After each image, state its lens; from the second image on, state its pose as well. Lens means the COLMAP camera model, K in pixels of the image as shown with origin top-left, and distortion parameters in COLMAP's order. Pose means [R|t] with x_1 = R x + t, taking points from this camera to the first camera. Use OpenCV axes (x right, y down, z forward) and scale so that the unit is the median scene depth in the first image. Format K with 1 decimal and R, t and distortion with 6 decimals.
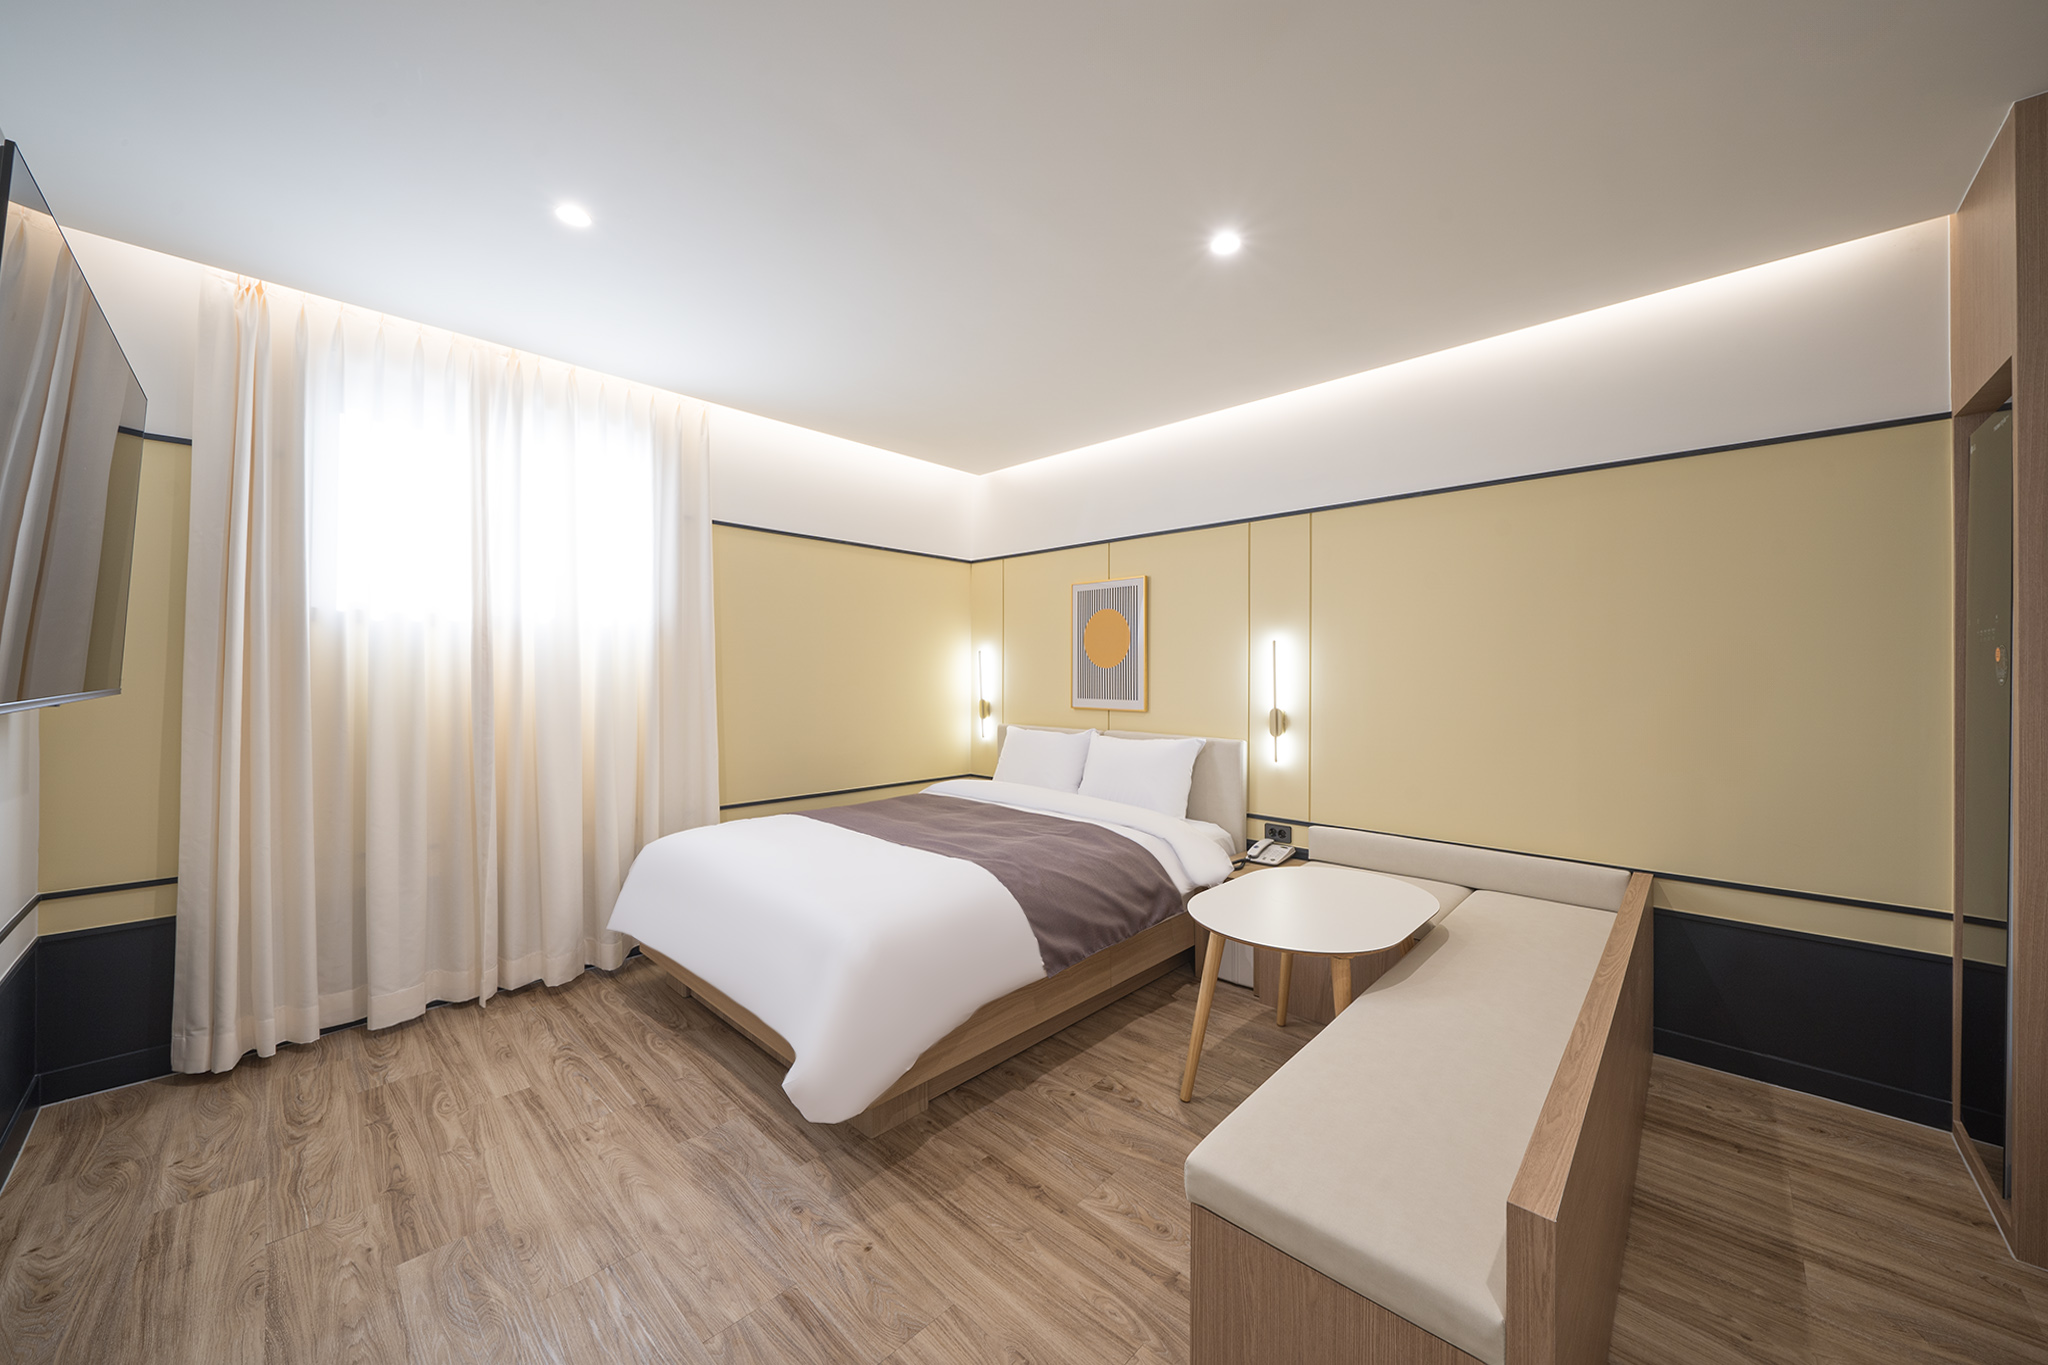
lens RADIAL K [[725.4, 0, 1024.0], [0, 725.4, 682.5], [0, 0, 1]] dist [-0.000686, -0.000206]
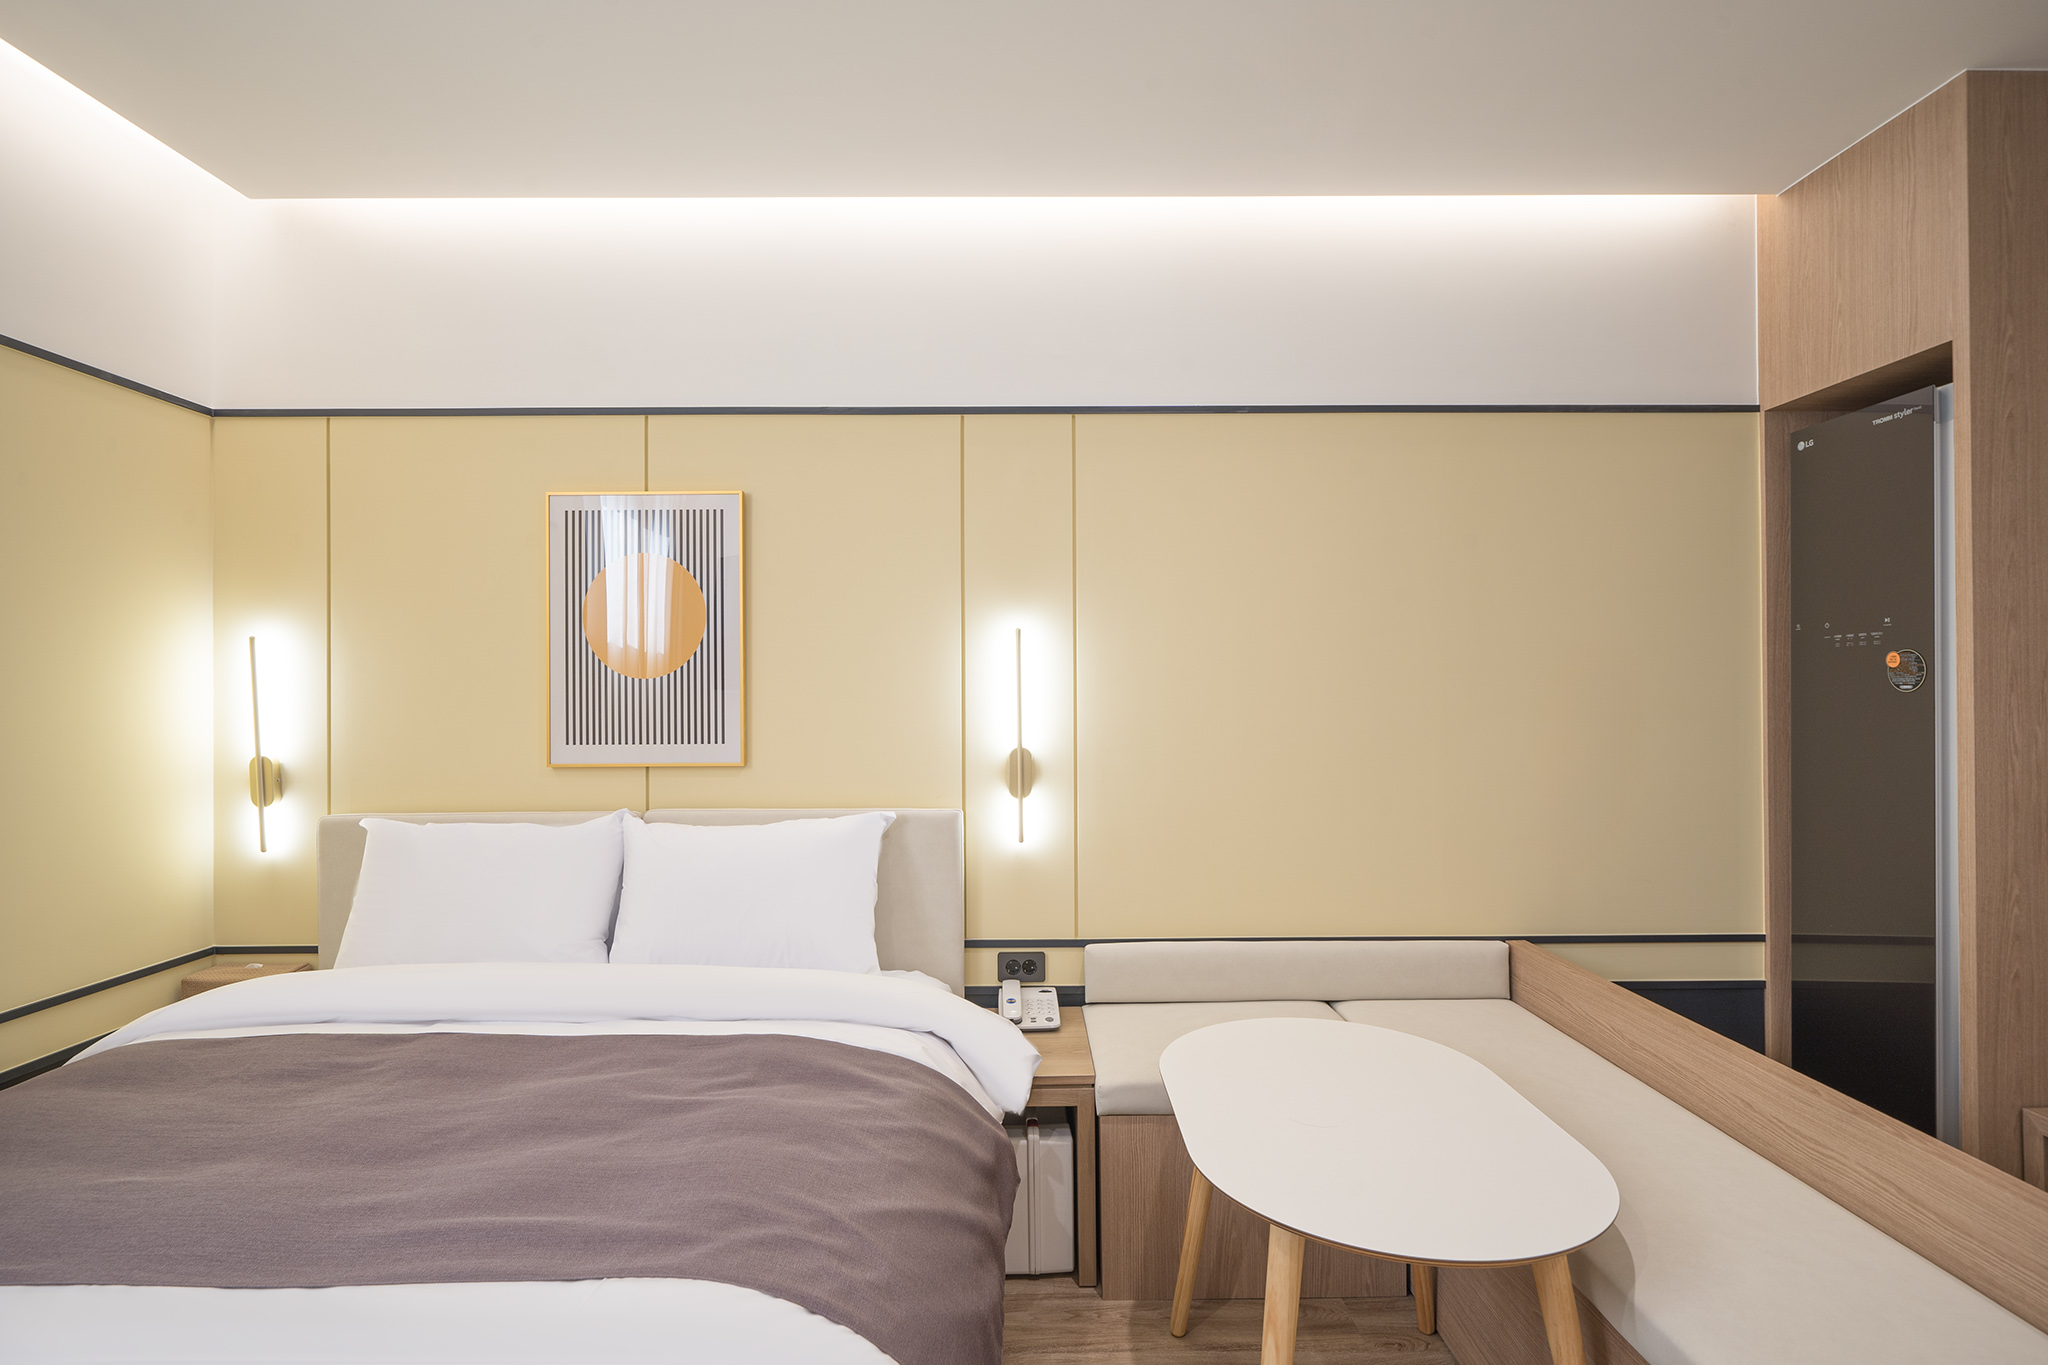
lens RADIAL K [[1024.4, 0, 1024.0], [0, 1024.4, 682.5], [0, 0, 1]] dist [0.001739, -0.000287]
pose [[0.720675, -0.004057, 0.693262, -0.179877], [0.016087, 0.999811, -0.010872, -0.006138], [-0.693087, 0.018988, 0.720604, 0.361433]]
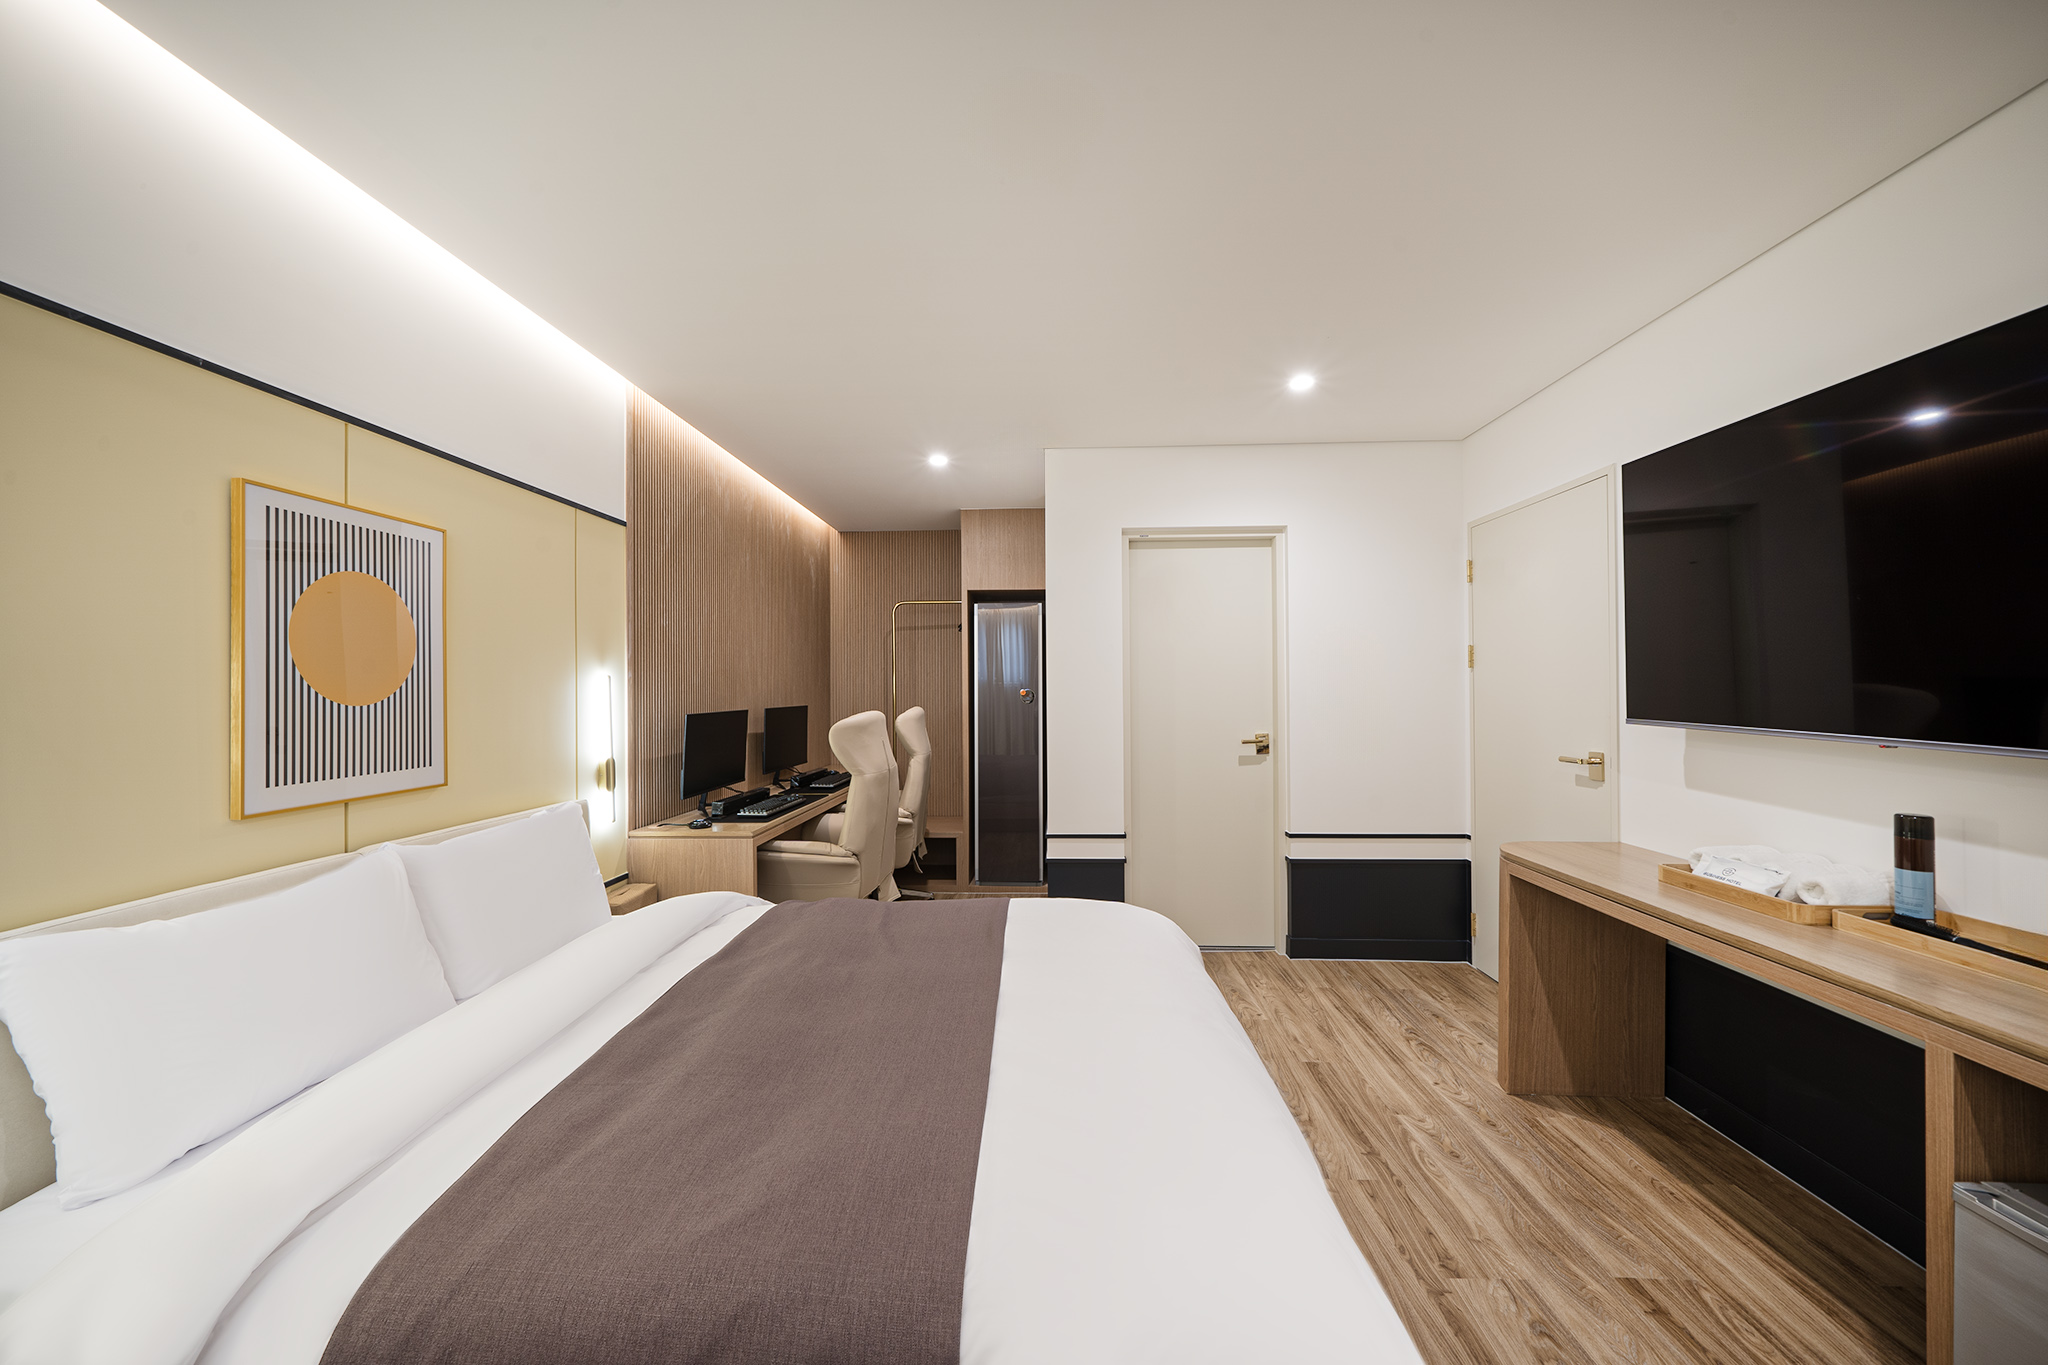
lens RADIAL K [[725.4, 0, 1024.0], [0, 725.4, 682.5], [0, 0, 1]] dist [-0.000686, -0.000206]
pose [[-0.672949, -0.000426, 0.739689, -0.514034], [0.007683, 0.999942, 0.007565, -0.035815], [-0.739649, 0.010774, -0.672907, 1.043737]]
